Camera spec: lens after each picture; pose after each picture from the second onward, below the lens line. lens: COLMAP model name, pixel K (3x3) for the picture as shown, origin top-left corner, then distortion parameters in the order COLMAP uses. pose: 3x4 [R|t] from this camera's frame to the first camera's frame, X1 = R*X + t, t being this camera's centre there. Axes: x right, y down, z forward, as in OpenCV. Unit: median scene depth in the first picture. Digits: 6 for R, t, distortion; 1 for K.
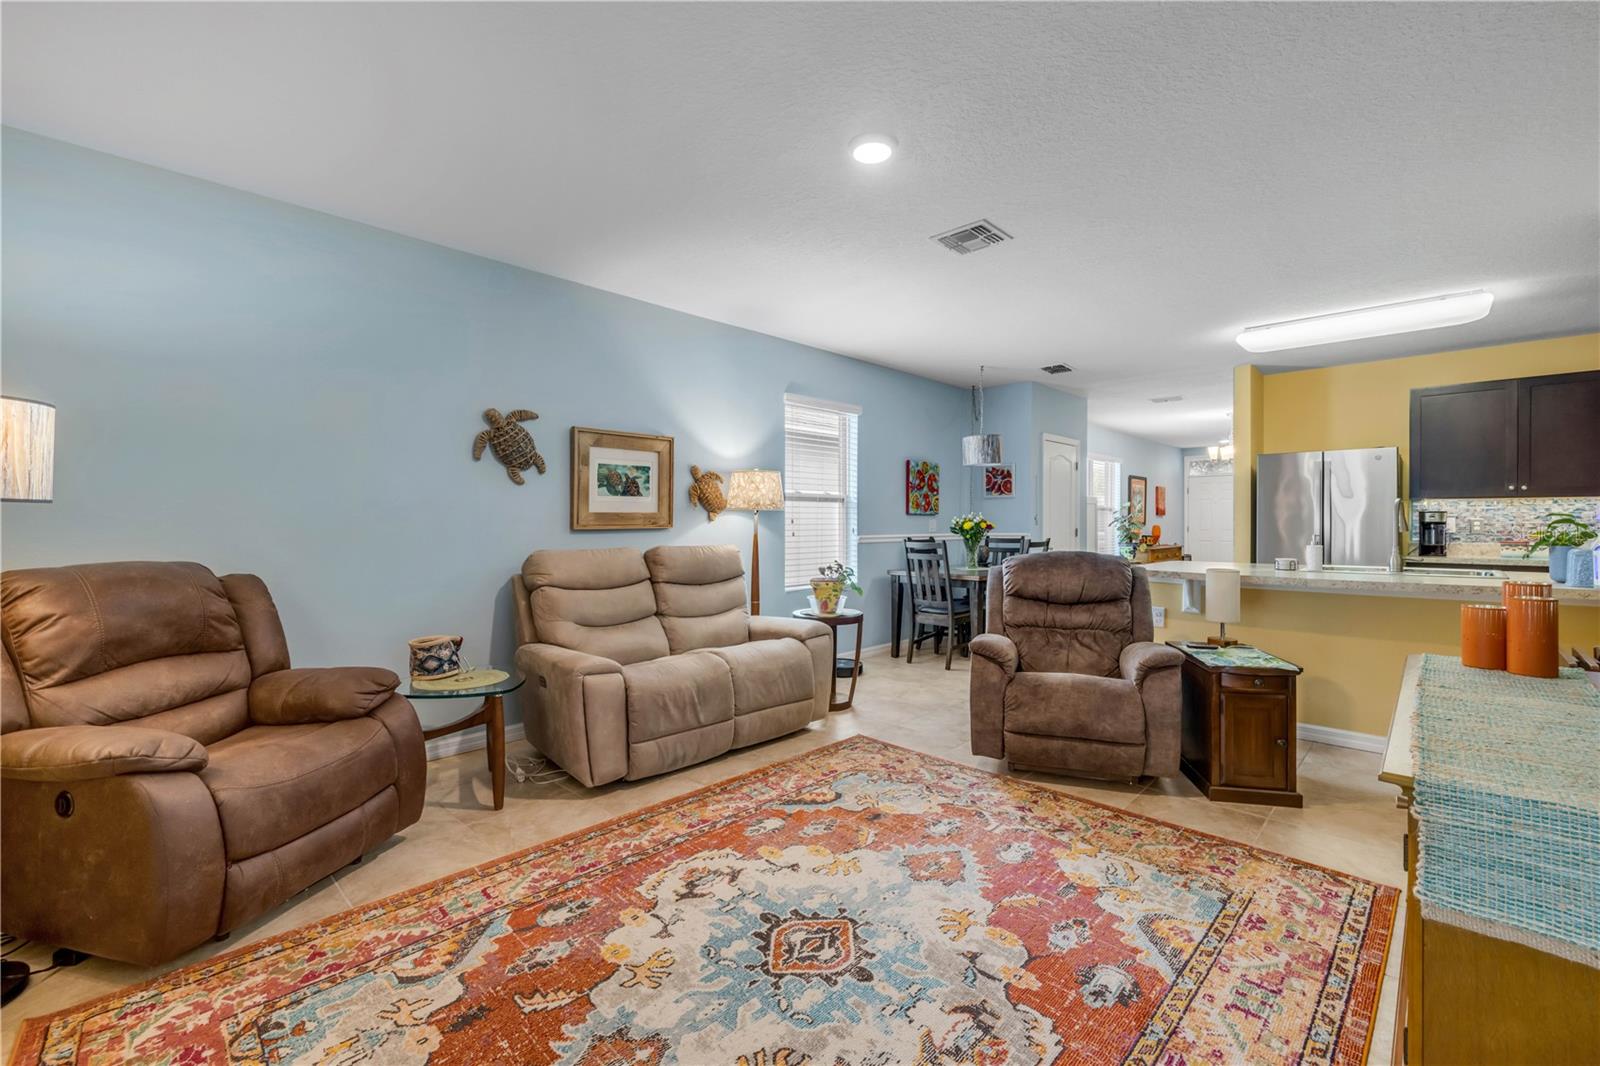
lens RADIAL K [[674.0, 0, 800.4], [0, 674.0, 520.2], [0, 0, 1]] dist [-0.001496, 0.000437]
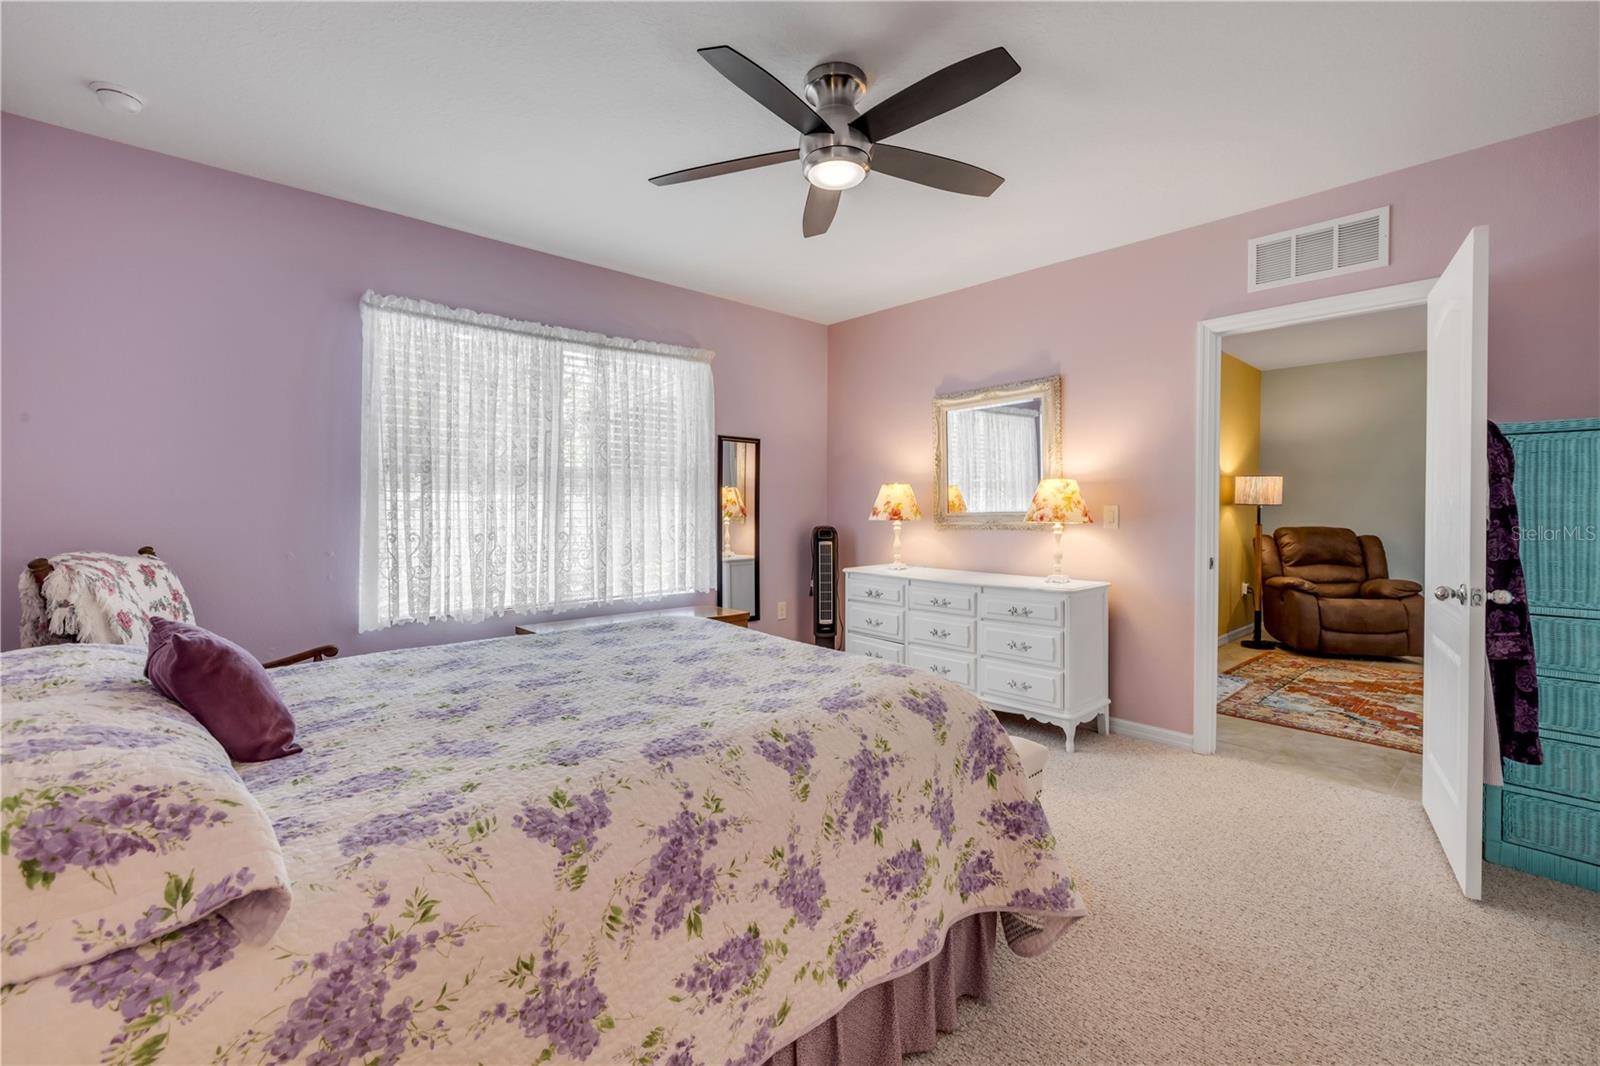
lens RADIAL K [[674.0, 0, 800.4], [0, 674.0, 520.2], [0, 0, 1]] dist [-0.001496, 0.000437]
pose [[-0.047750, 0.015917, -0.998732, 1.723234], [-0.002269, 0.999869, 0.016043, -0.001965], [0.998857, 0.003032, -0.047708, -0.897165]]
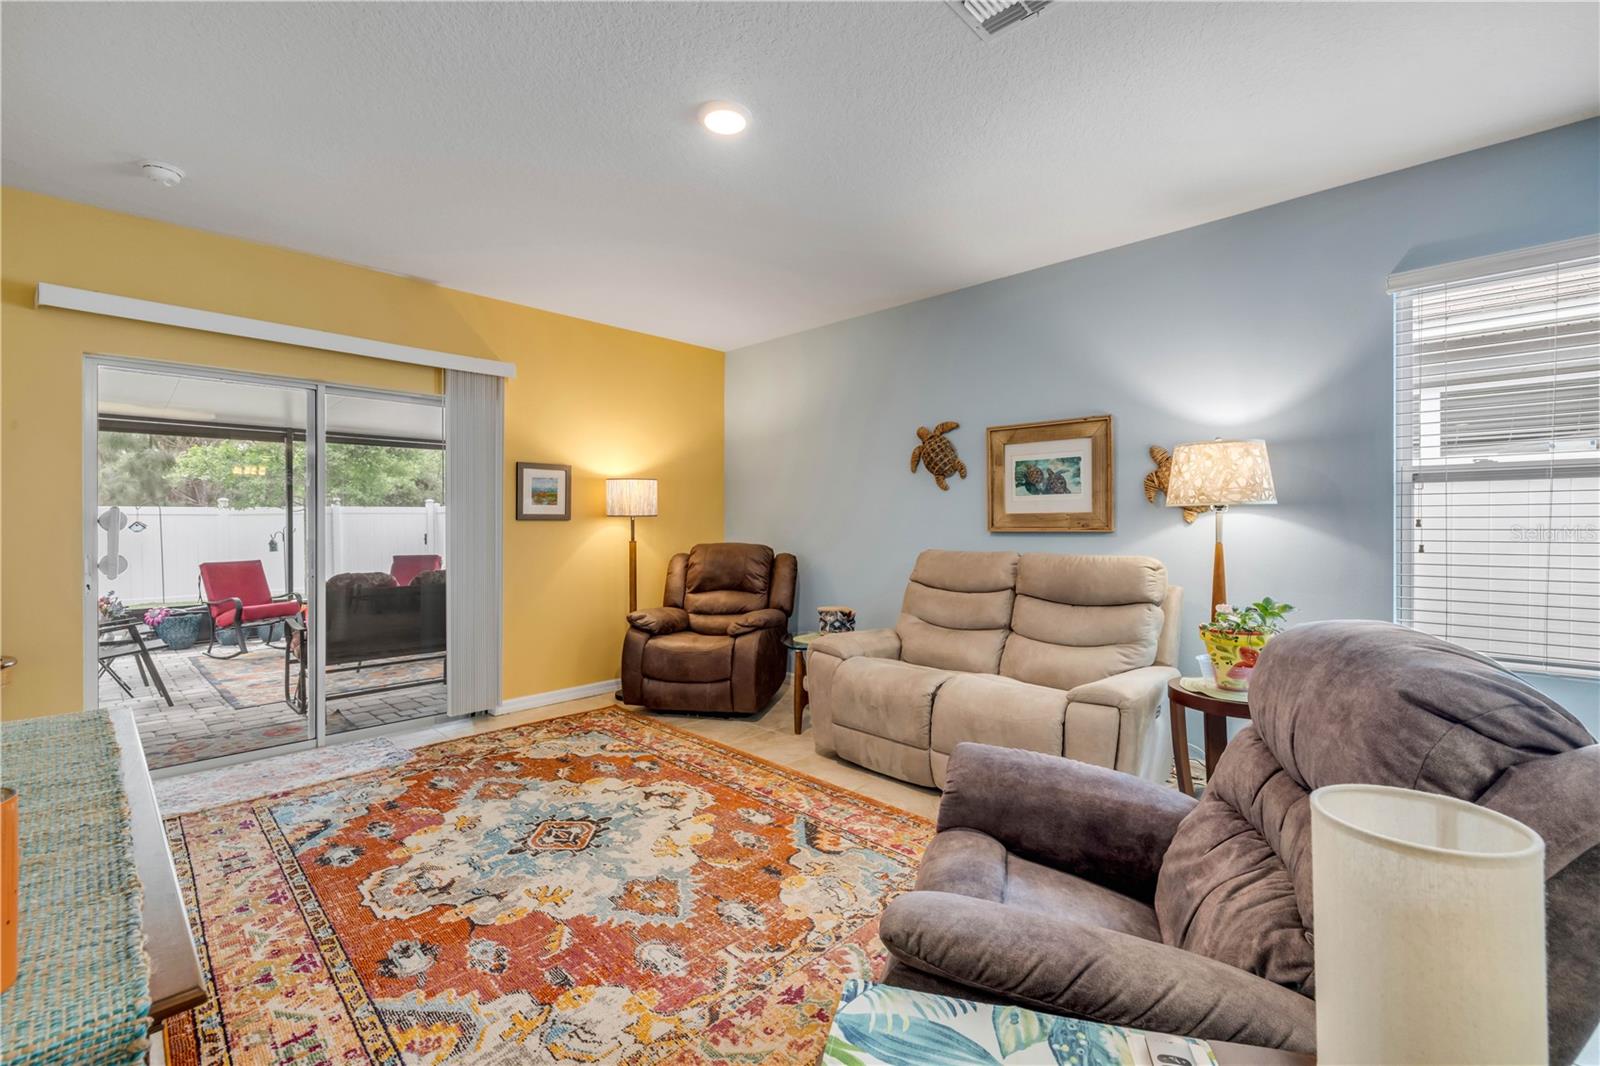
lens RADIAL K [[695.3, 0, 794.2], [0, 695.3, 523.7], [0, 0, 1]] dist [0.001032, 0.000274]
pose [[-0.016791, 0.003050, -0.999854, 1.161771], [0.005247, 0.999982, 0.002962, -0.003776], [0.999845, -0.005196, -0.016807, 1.223511]]
